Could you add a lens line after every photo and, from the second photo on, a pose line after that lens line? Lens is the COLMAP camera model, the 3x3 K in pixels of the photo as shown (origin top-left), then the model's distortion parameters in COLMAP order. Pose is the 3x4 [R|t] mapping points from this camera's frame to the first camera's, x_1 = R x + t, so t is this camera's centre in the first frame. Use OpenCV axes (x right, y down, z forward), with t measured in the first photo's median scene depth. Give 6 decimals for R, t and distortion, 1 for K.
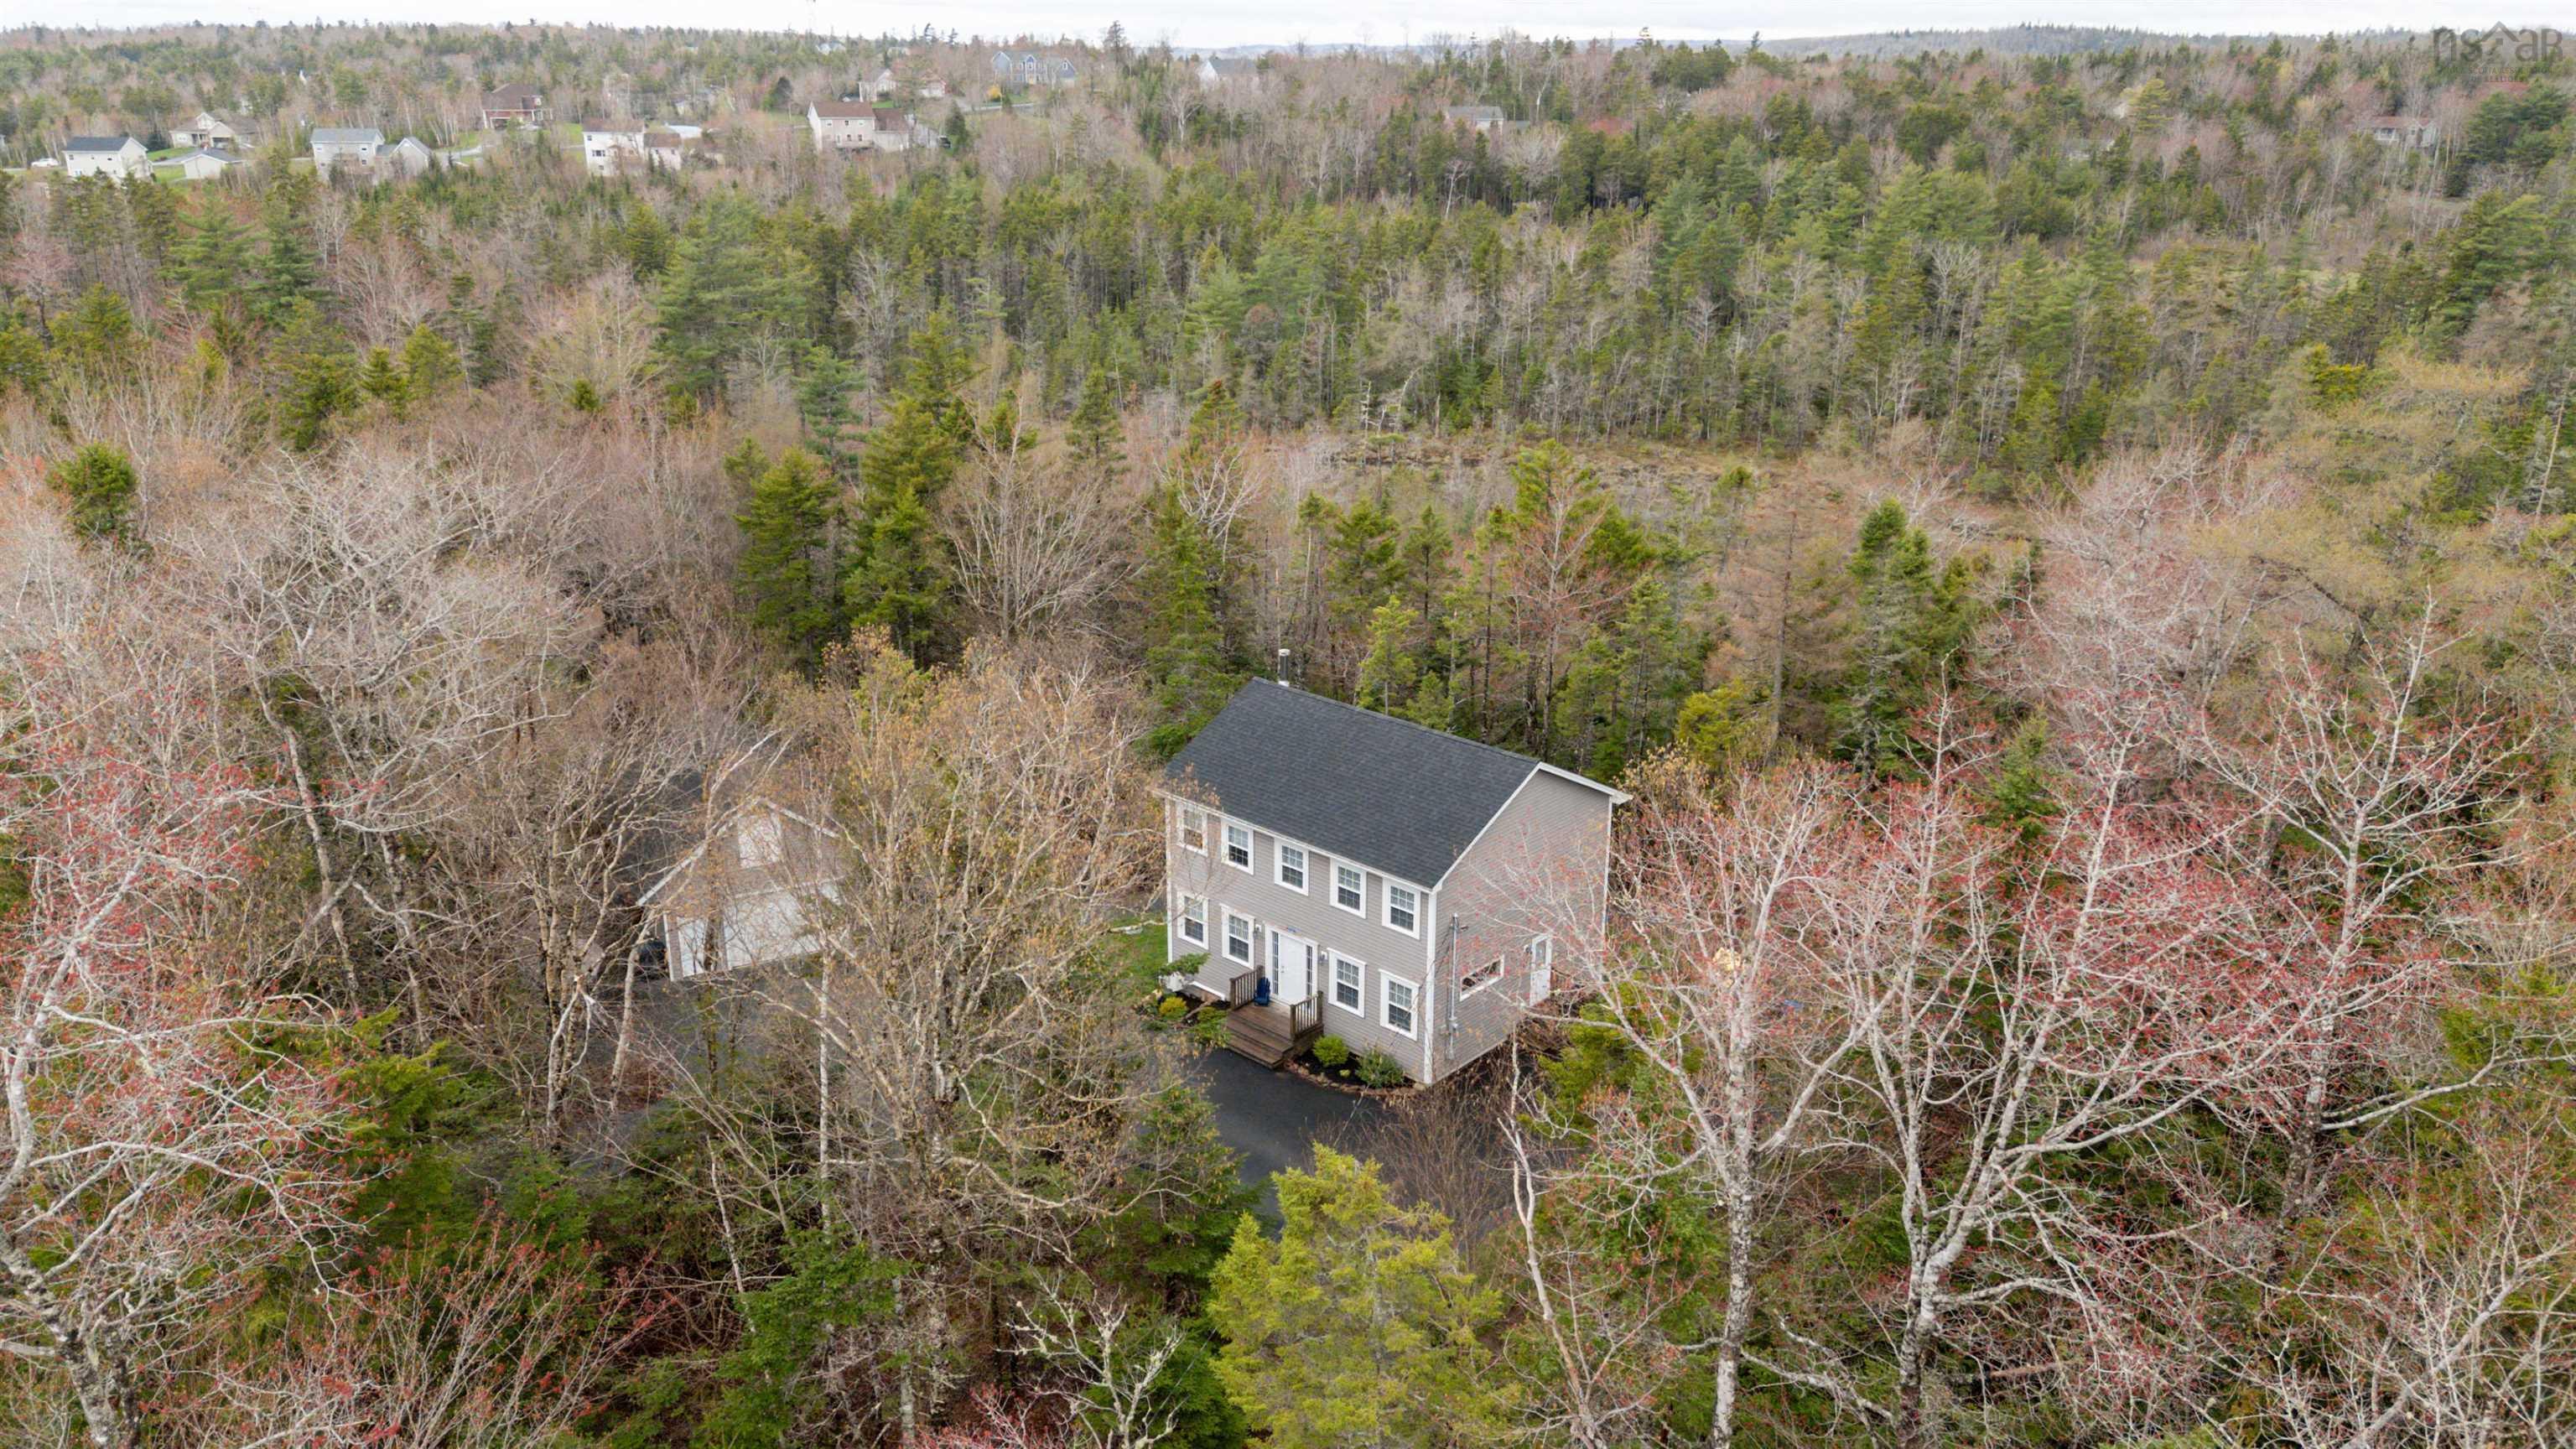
lens RADIAL K [[1869.0, 0, 1288.0], [0, 1869.0, 724.5], [0, 0, 1]] dist [0.122952, -0.155813]
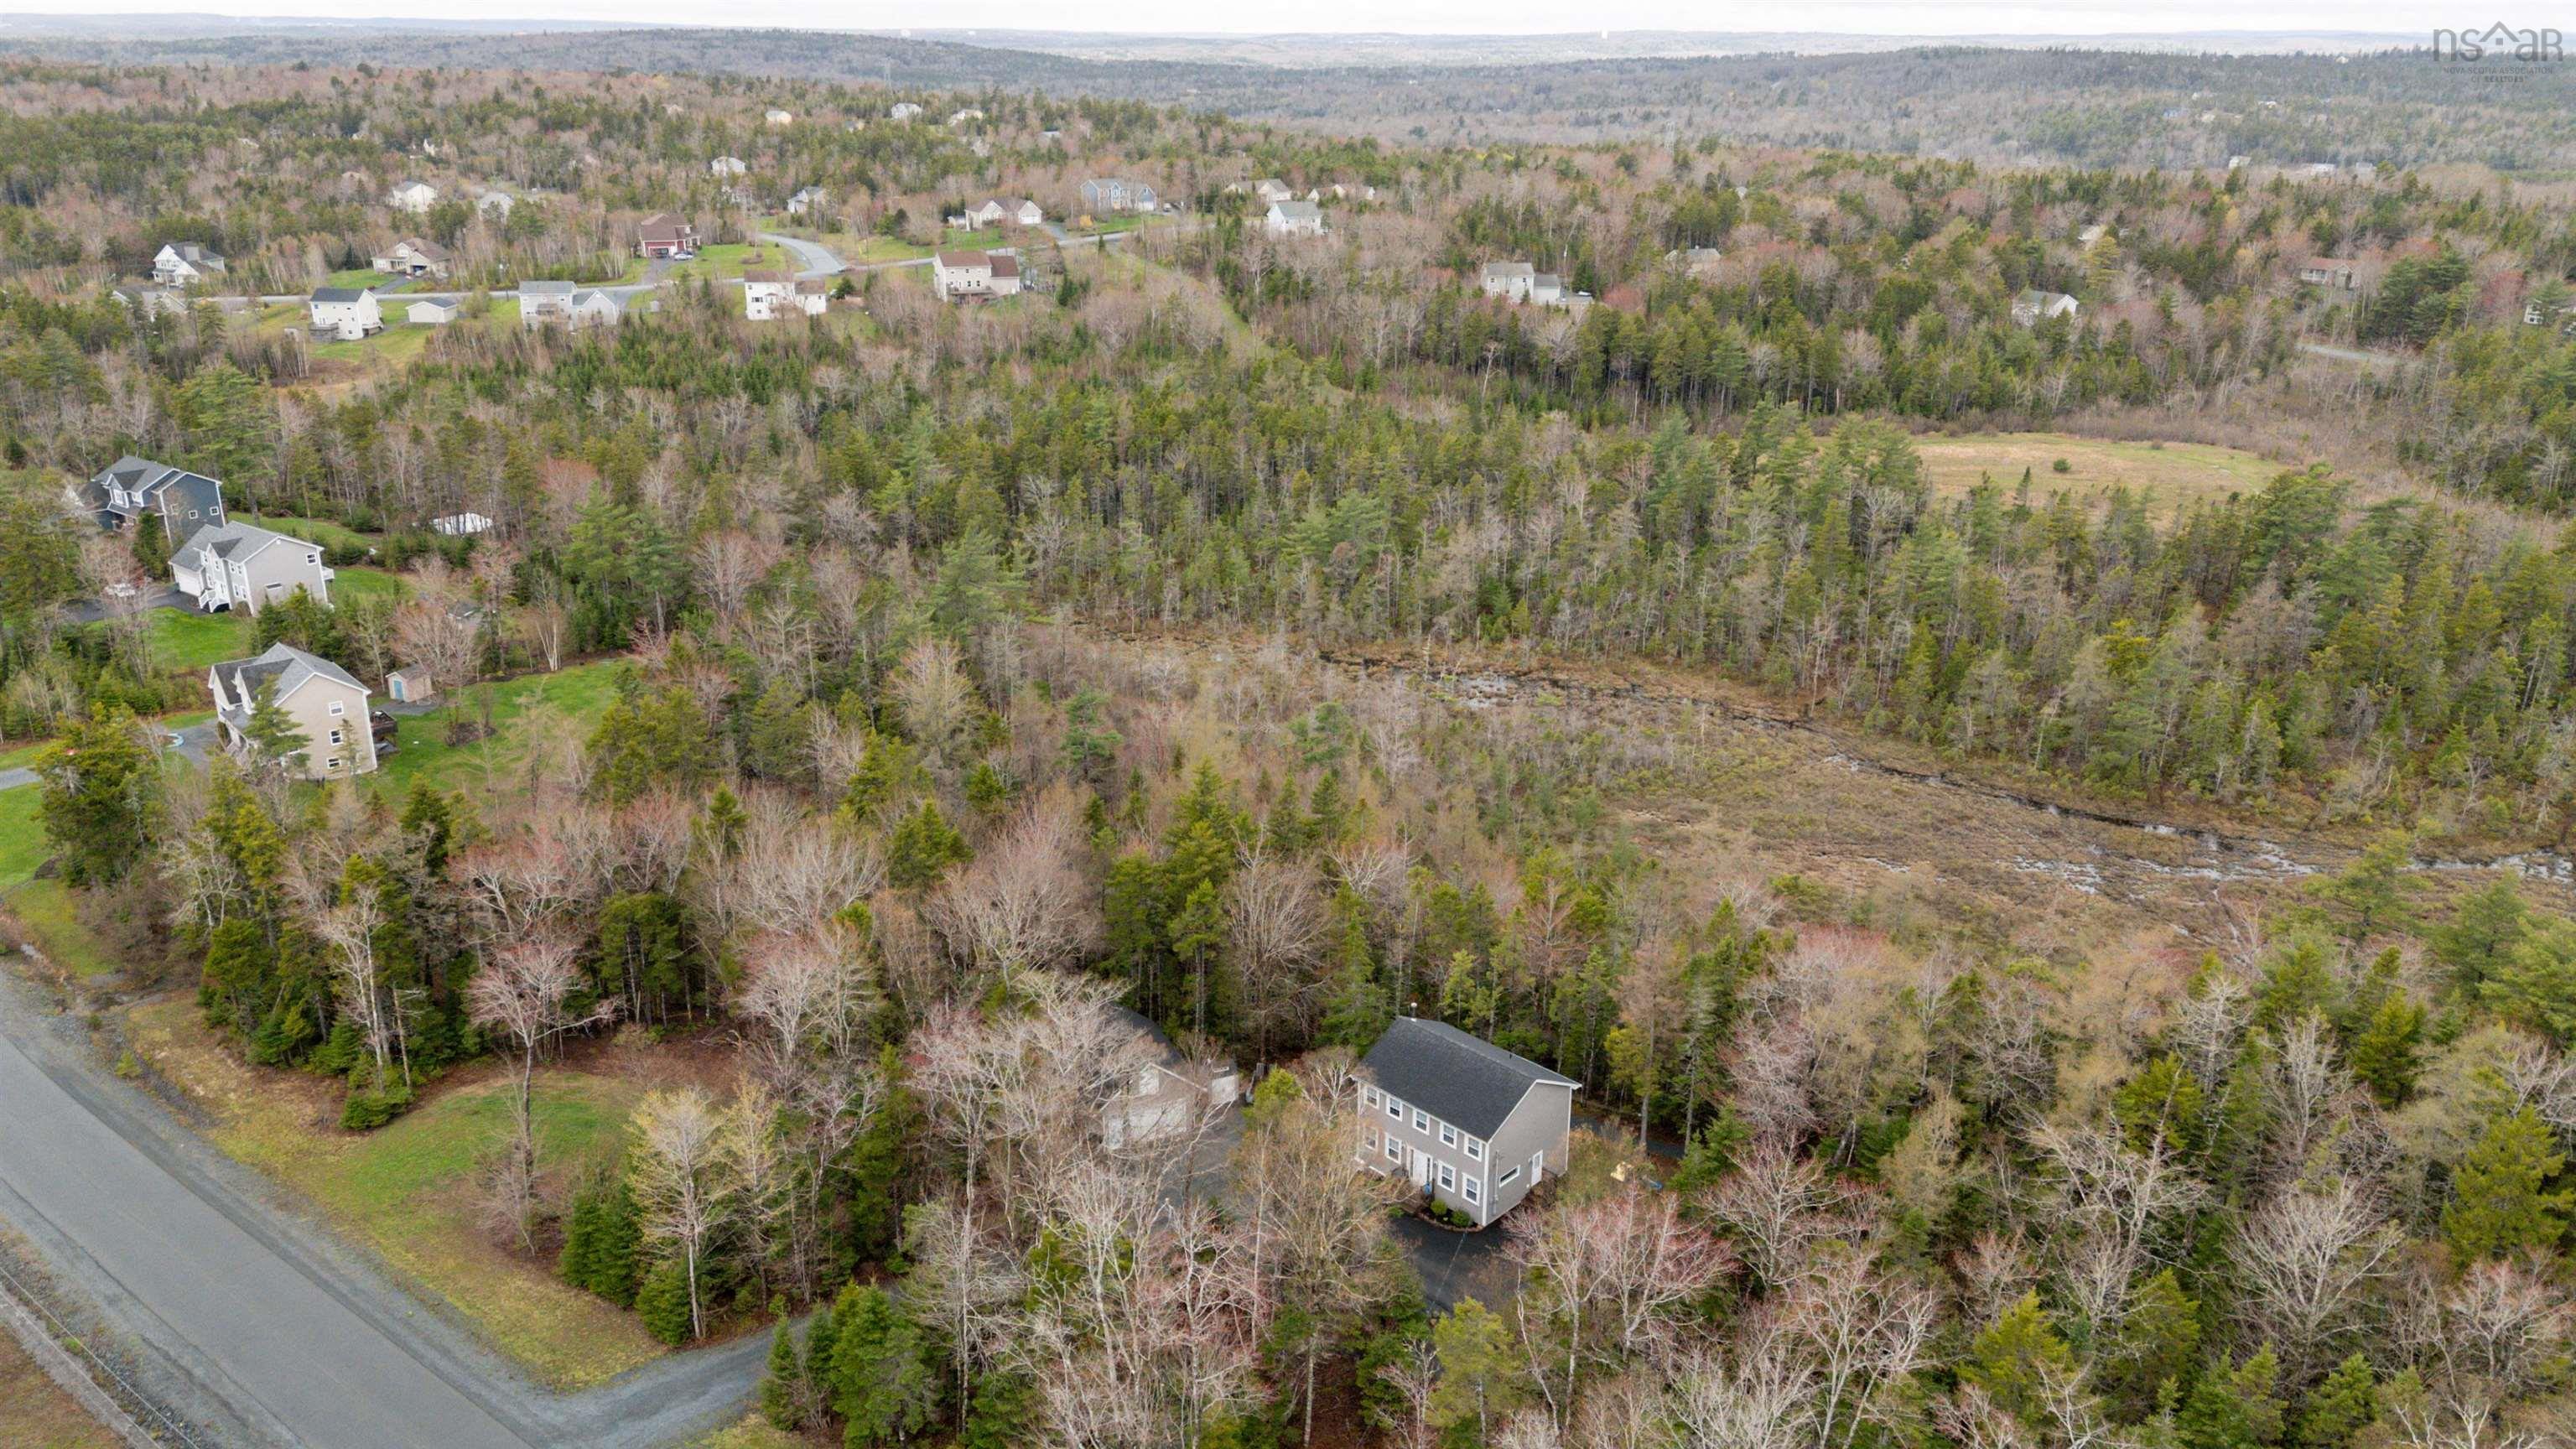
lens RADIAL K [[1869.0, 0, 1288.0], [0, 1869.0, 724.5], [0, 0, 1]] dist [0.122952, -0.155813]
pose [[0.999827, 0.012475, -0.013776, -0.037051], [-0.012351, 0.999883, 0.009048, -0.115990], [0.013887, -0.008877, 0.999864, -0.338277]]
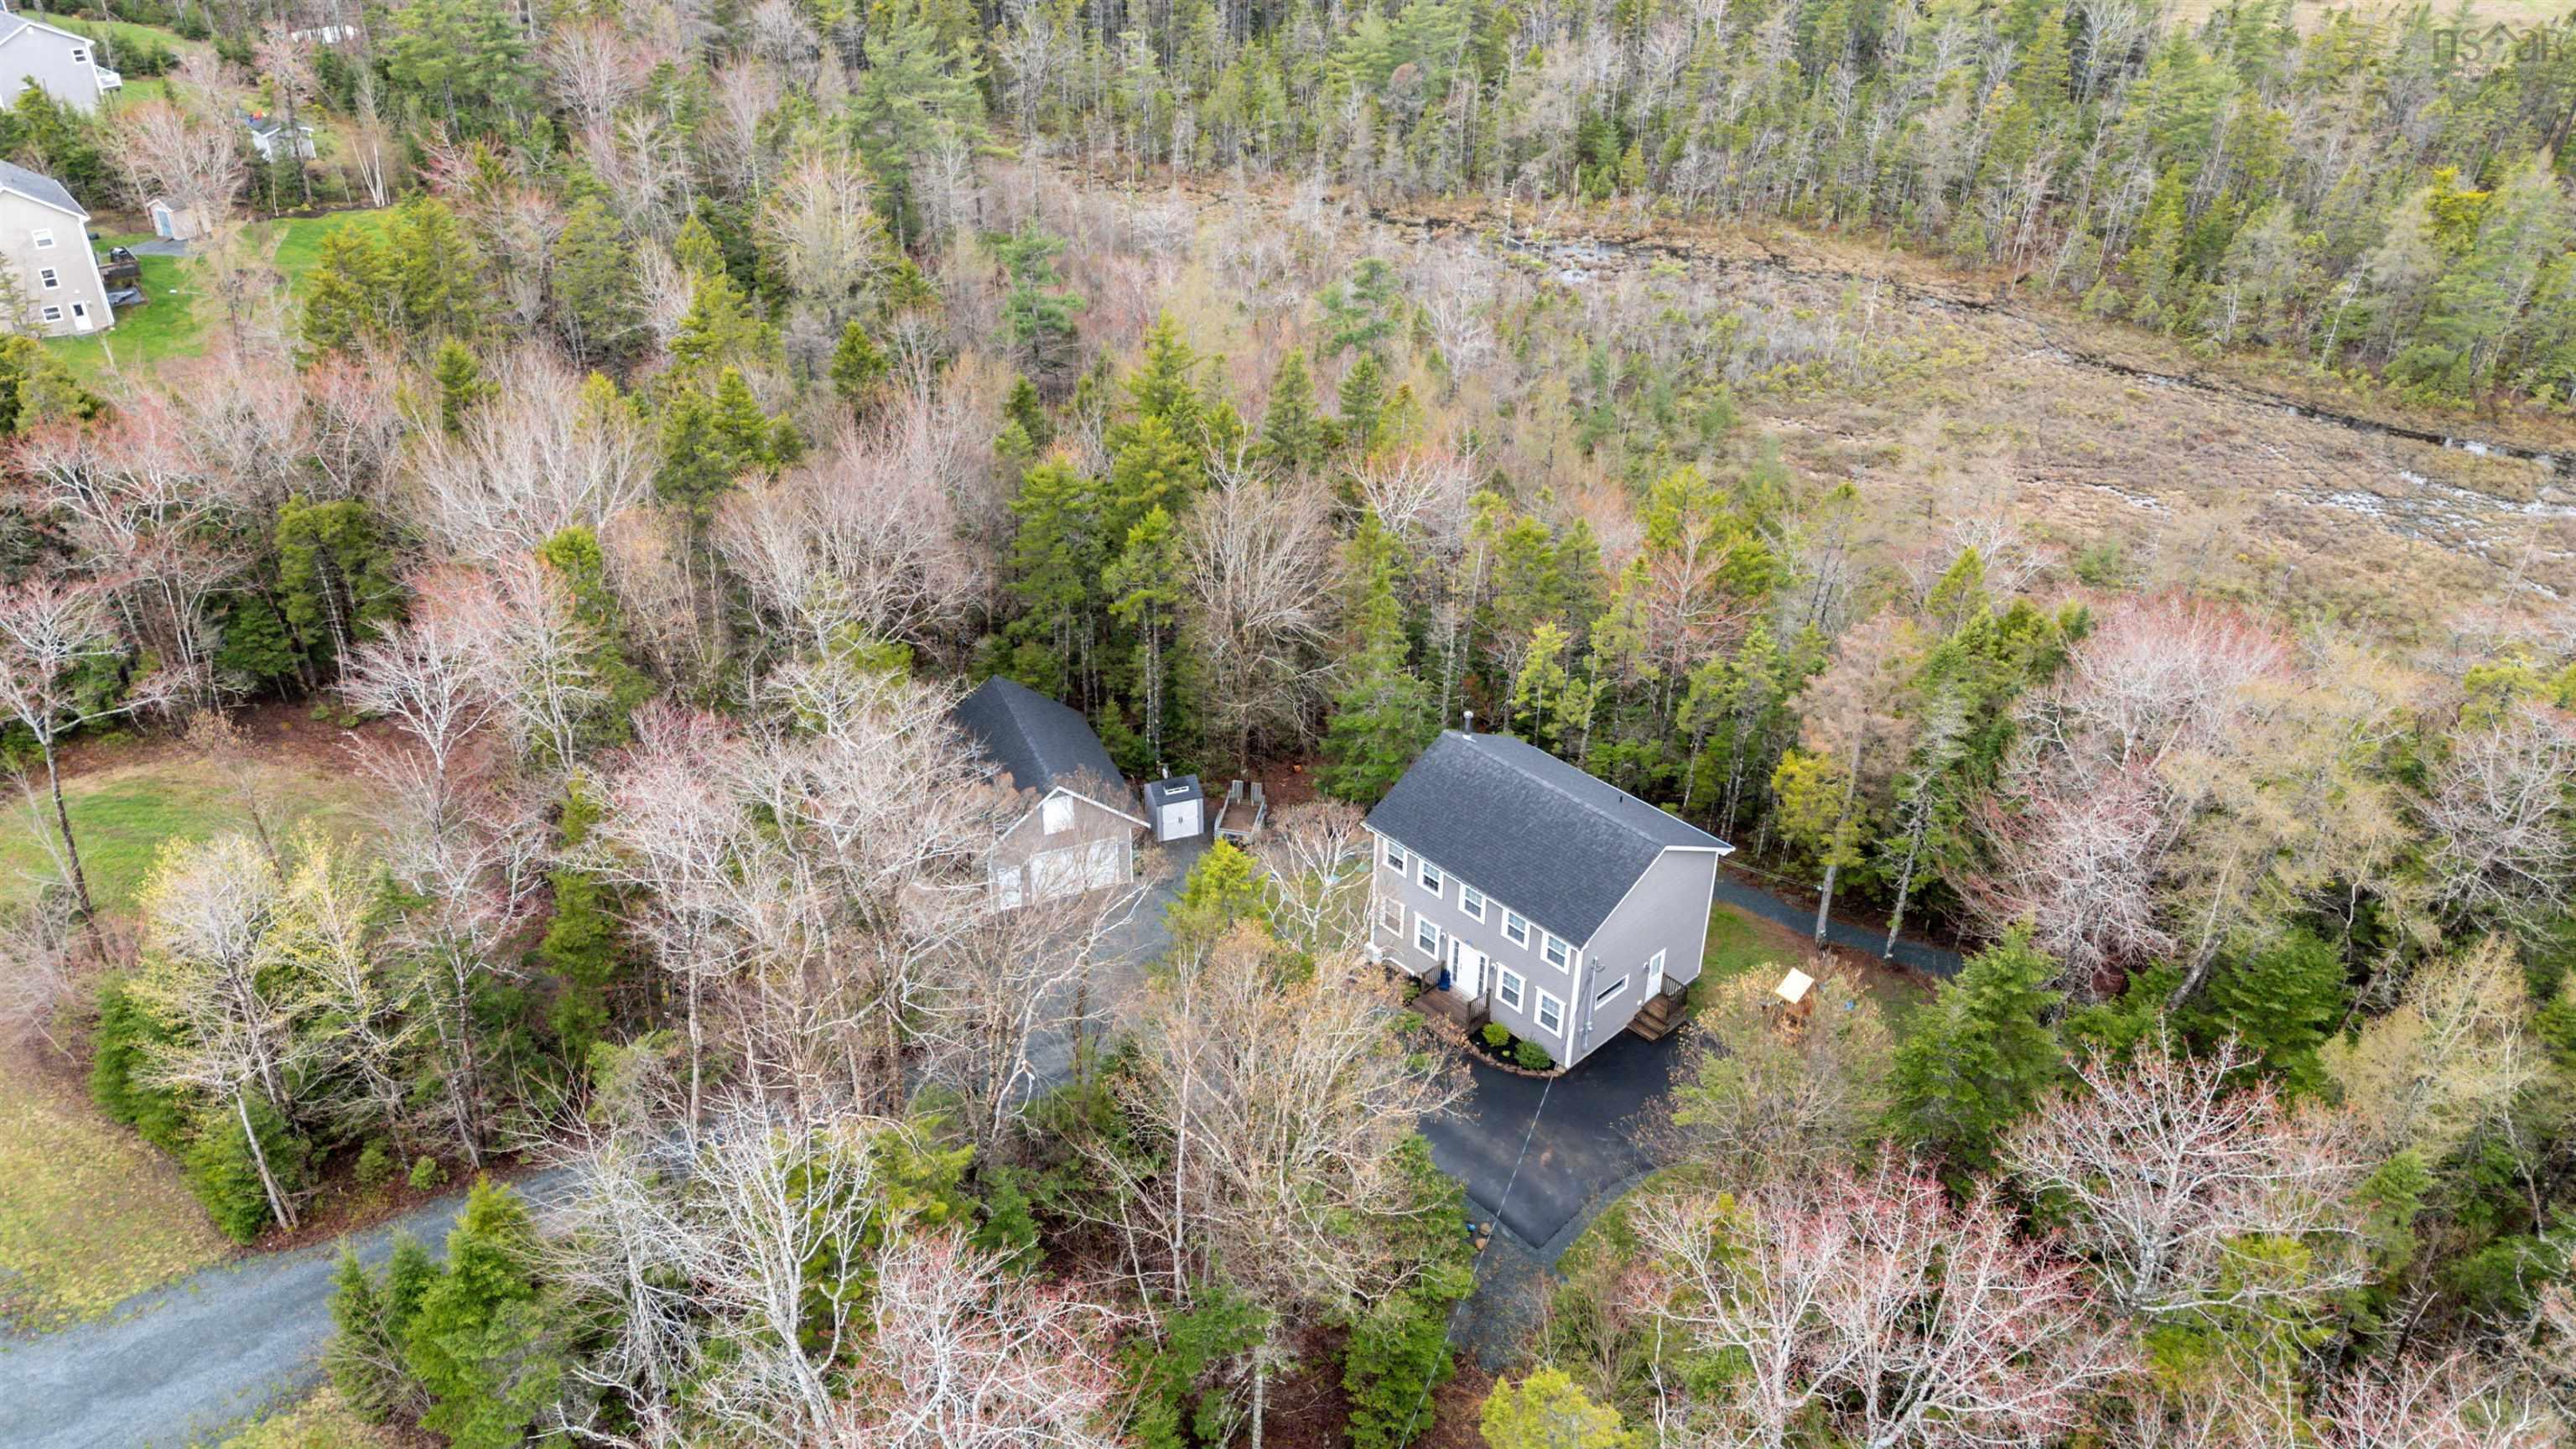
lens RADIAL K [[1869.0, 0, 1288.0], [0, 1869.0, 724.5], [0, 0, 1]] dist [0.122952, -0.155813]
pose [[0.998307, 0.039169, -0.043004, -0.022647], [-0.029236, 0.977008, 0.211188, -0.095717], [0.050287, -0.209573, 0.976499, -0.084955]]
